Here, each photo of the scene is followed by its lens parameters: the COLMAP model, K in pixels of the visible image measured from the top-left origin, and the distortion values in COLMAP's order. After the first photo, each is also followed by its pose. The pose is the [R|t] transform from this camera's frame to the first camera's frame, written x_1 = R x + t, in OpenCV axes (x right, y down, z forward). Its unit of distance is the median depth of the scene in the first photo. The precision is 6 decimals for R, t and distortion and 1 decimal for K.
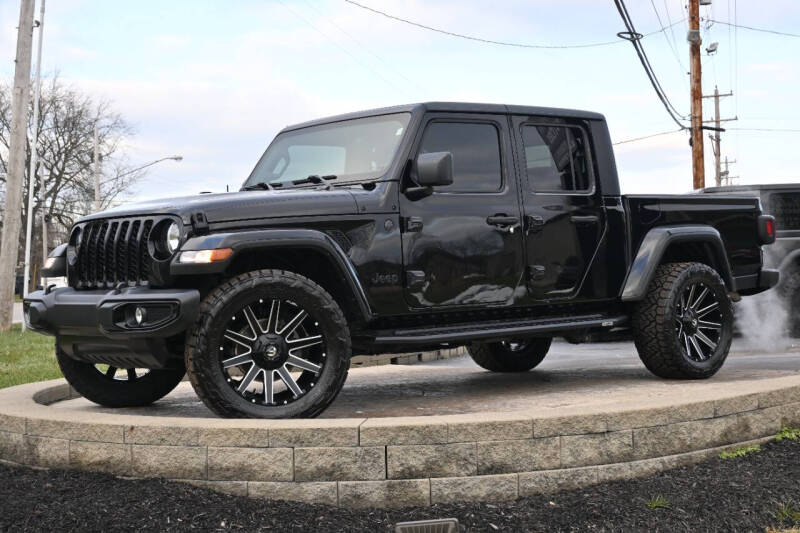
lens RADIAL K [[541.7, 0, 400.0], [0, 541.7, 266.5], [0, 0, 1]] dist [-0.004879, -0.005329]
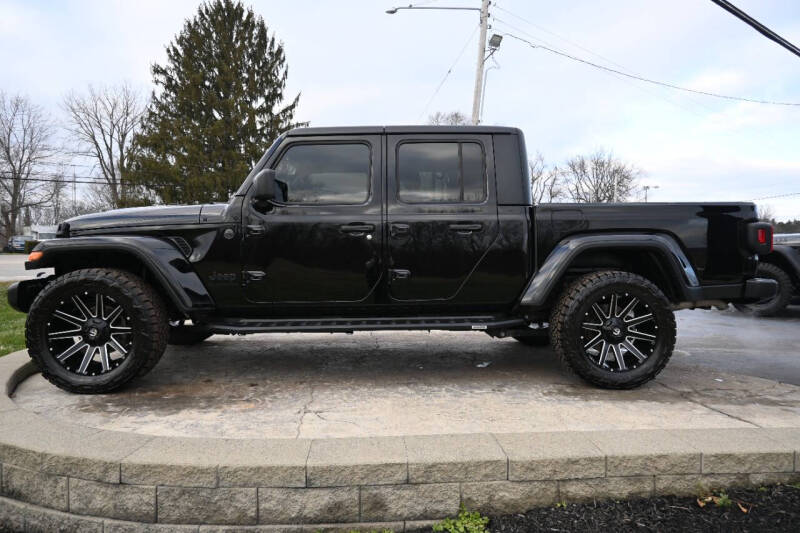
lens RADIAL K [[349.4, 0, 400.0], [0, 349.4, 266.5], [0, 0, 1]] dist [-0.002034, -0.000608]
pose [[0.934091, 0.044833, -0.354210, 0.813928], [-0.032312, 0.998629, 0.041186, -0.063337], [0.355571, -0.027026, 0.934258, 0.540630]]
